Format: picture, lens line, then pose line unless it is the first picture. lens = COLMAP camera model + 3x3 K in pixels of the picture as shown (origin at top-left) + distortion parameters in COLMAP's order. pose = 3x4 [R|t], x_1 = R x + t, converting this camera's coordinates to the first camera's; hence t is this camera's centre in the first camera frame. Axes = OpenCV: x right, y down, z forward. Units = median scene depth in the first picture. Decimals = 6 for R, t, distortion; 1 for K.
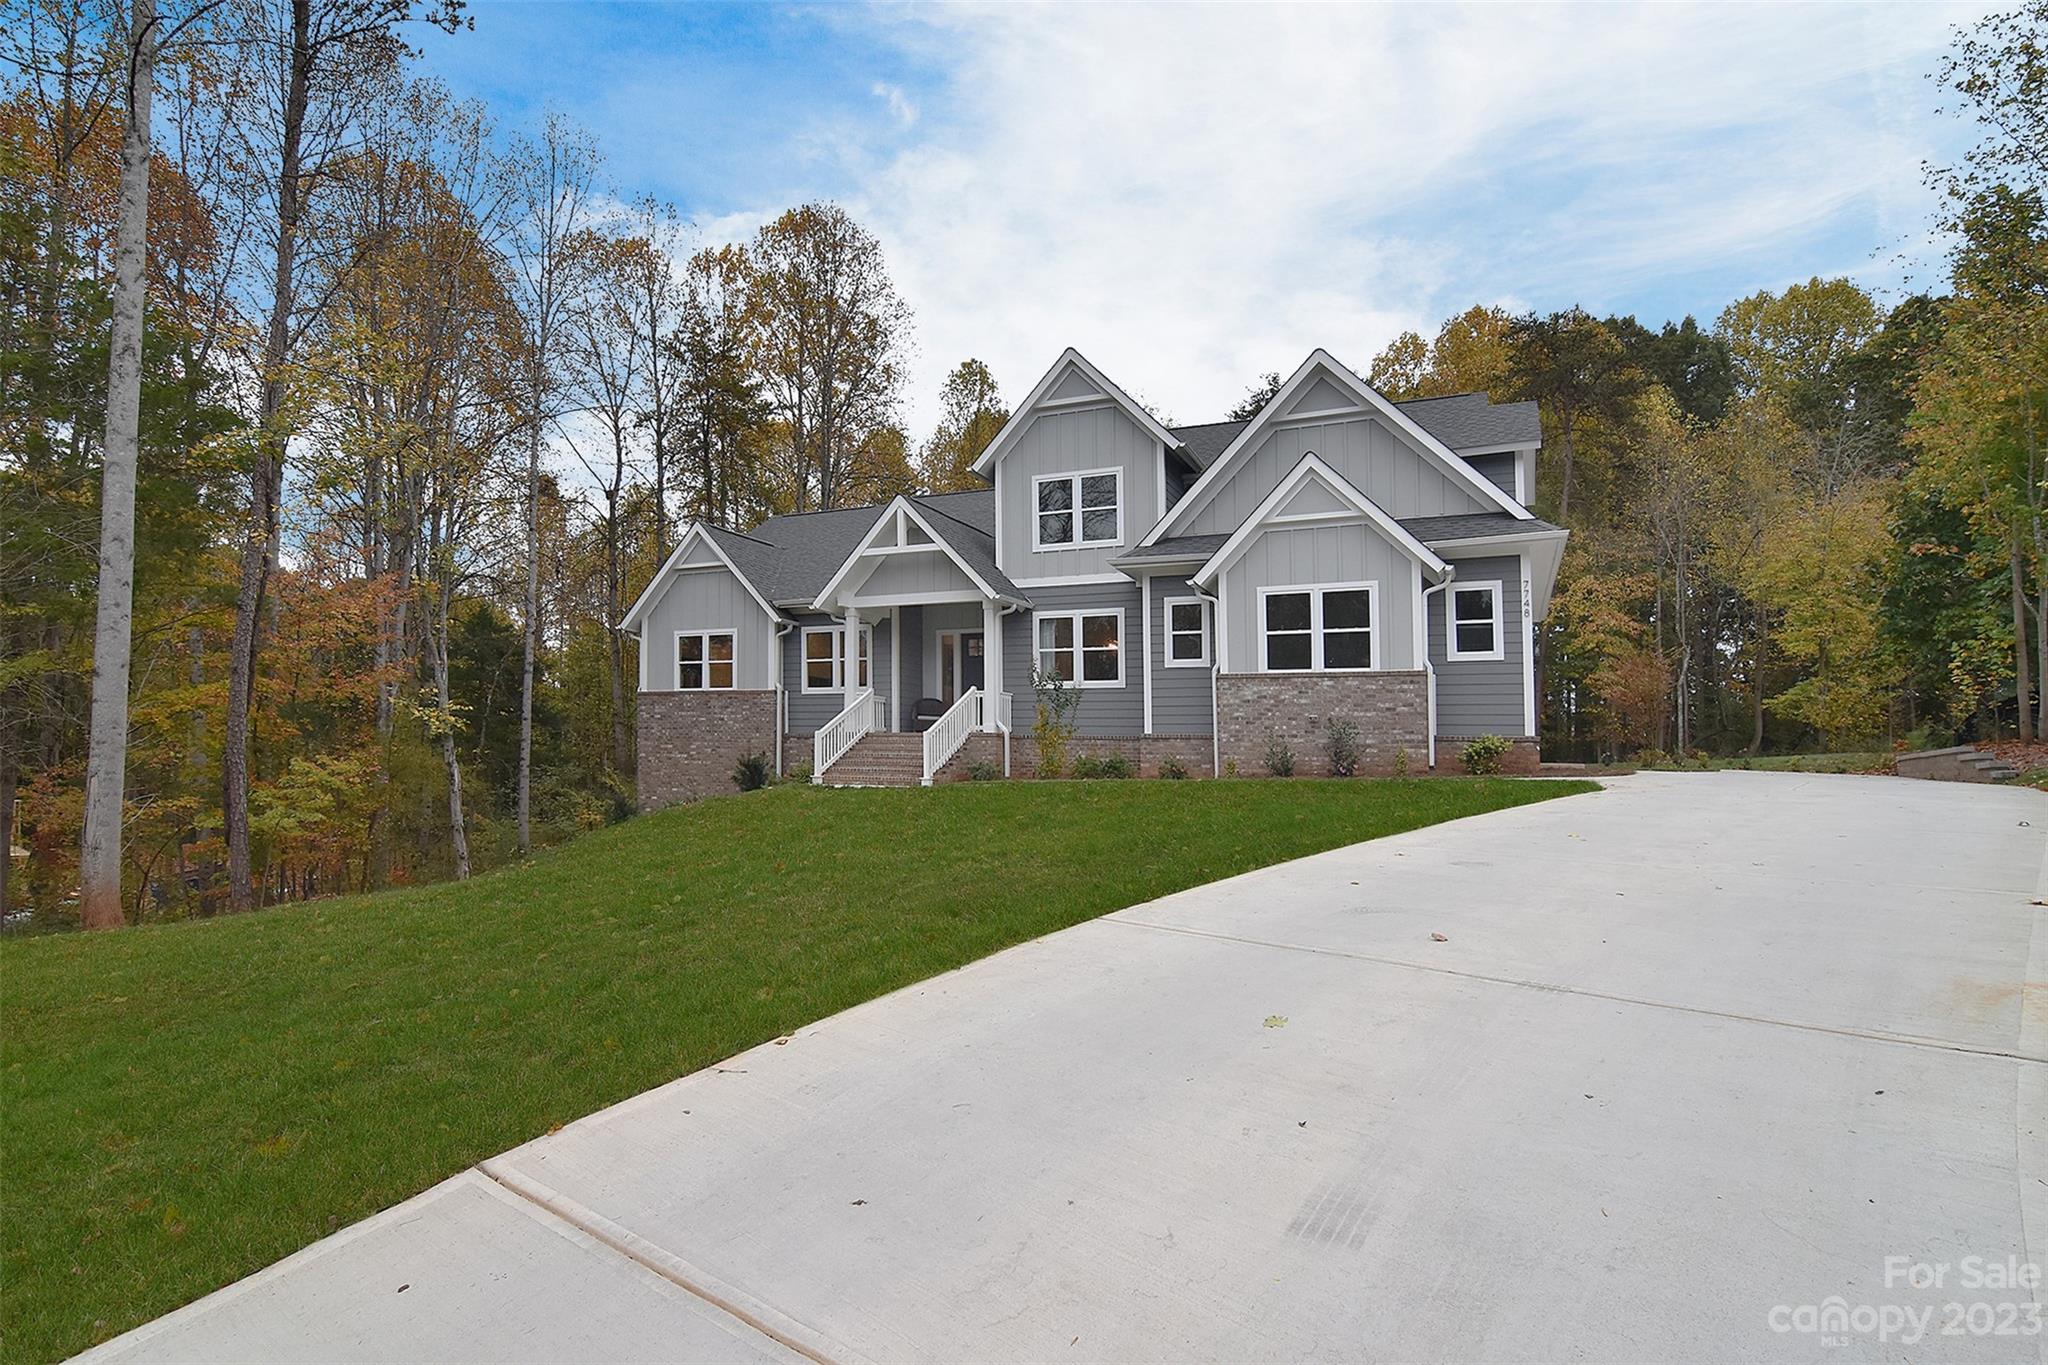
lens RADIAL K [[1001.4, 0, 1019.8], [0, 1001.4, 676.8], [0, 0, 1]] dist [-0.001092, -0.012413]
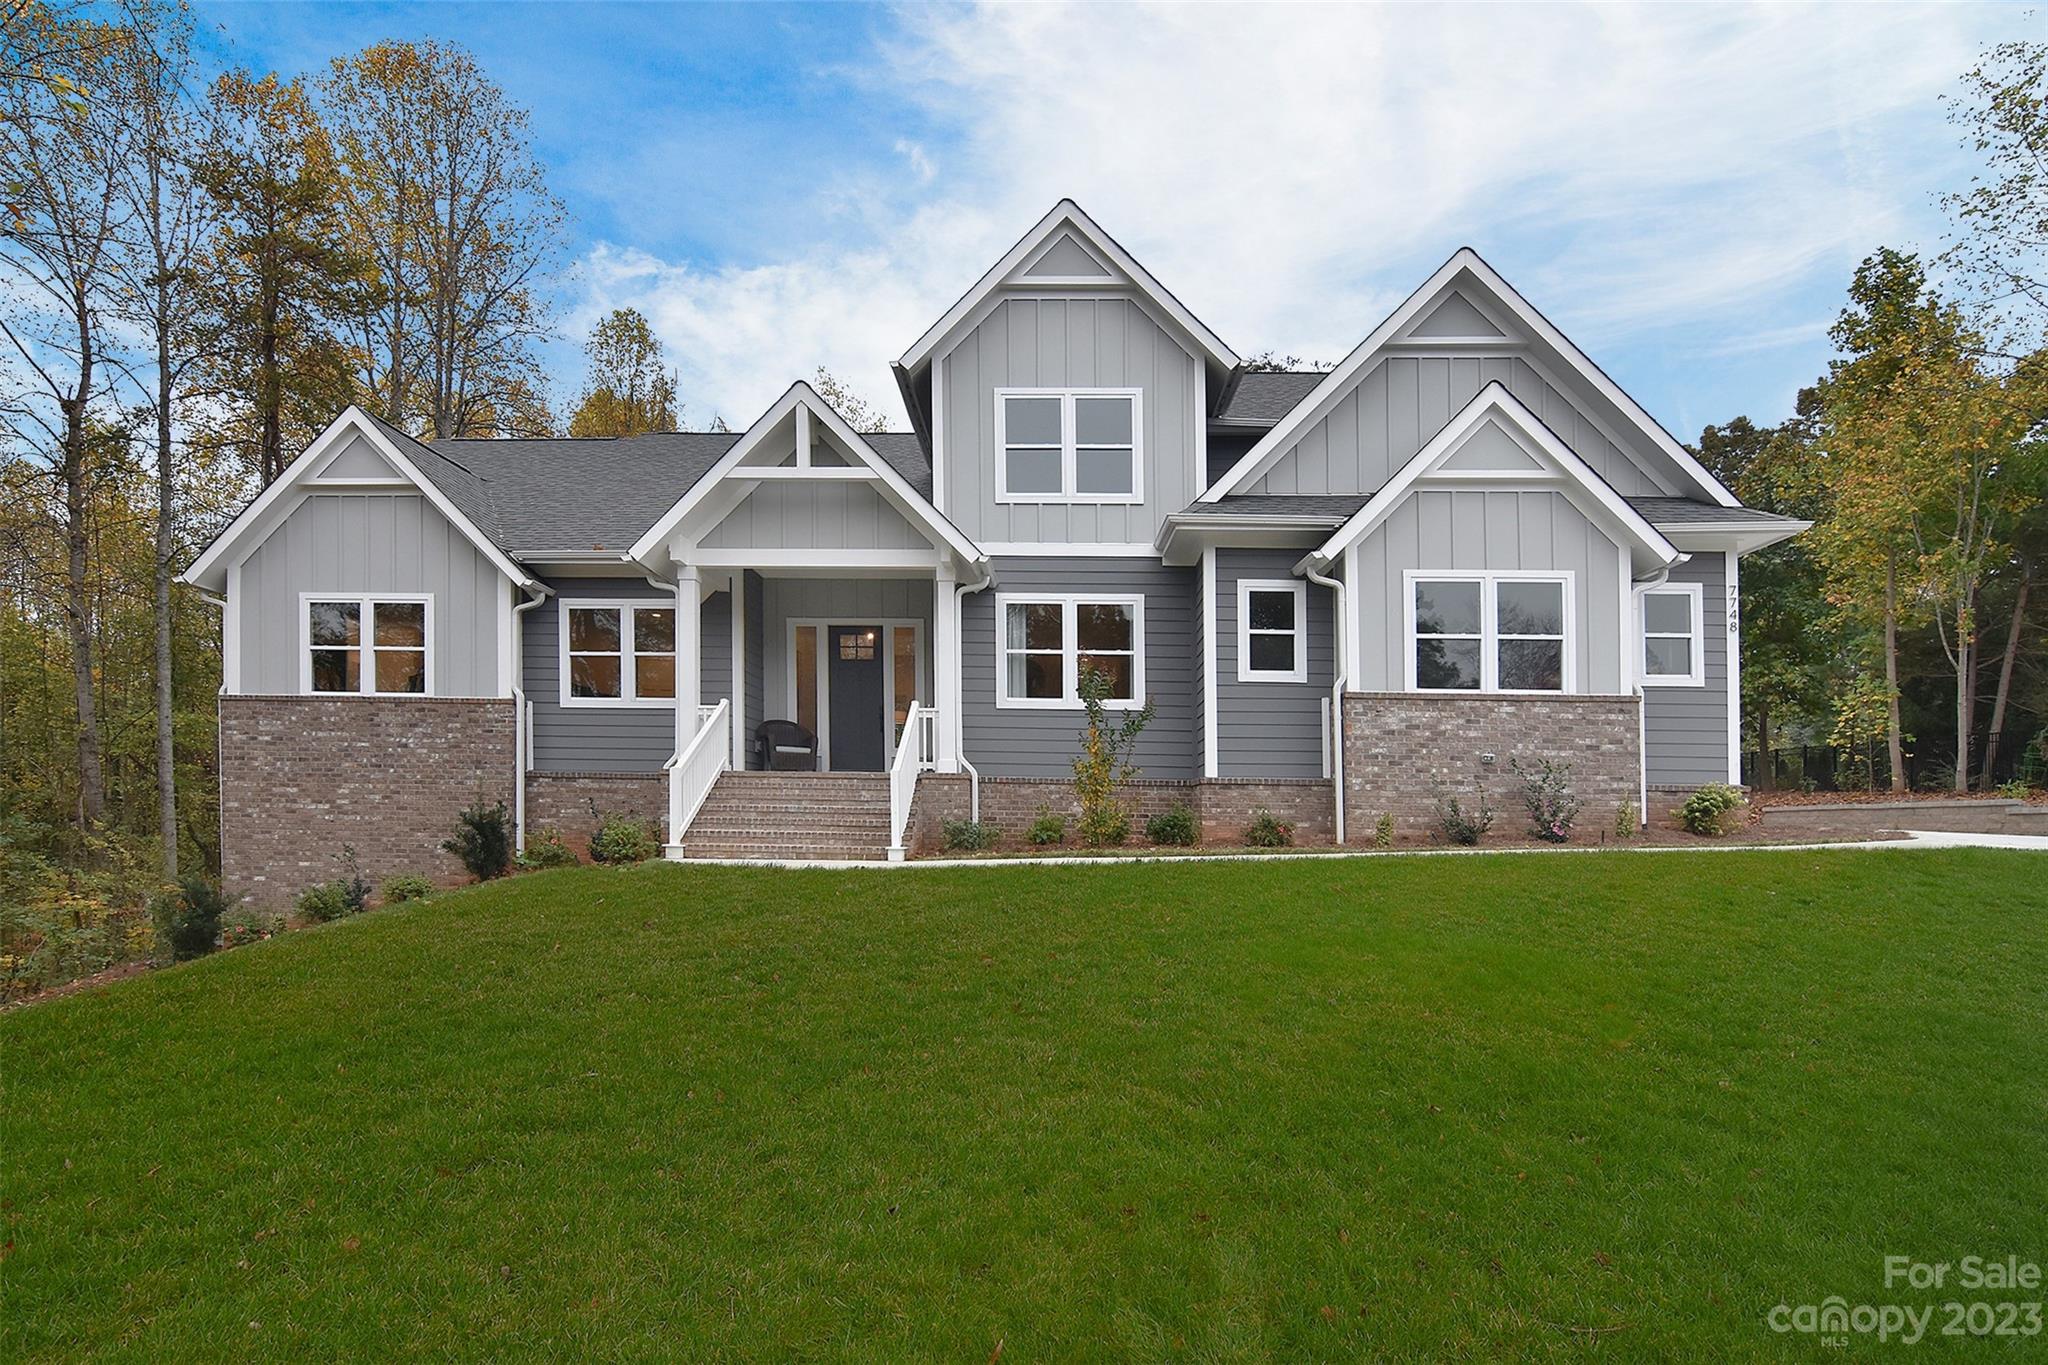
lens RADIAL K [[1022.7, 0, 1023.2], [0, 1022.7, 768.1], [0, 0, 1]] dist [-0.000870, -0.009559]
pose [[0.922210, 0.013171, 0.386464, -0.236036], [-0.031820, 0.998615, 0.041899, 0.022866], [-0.385377, -0.050937, 0.921352, 0.367153]]
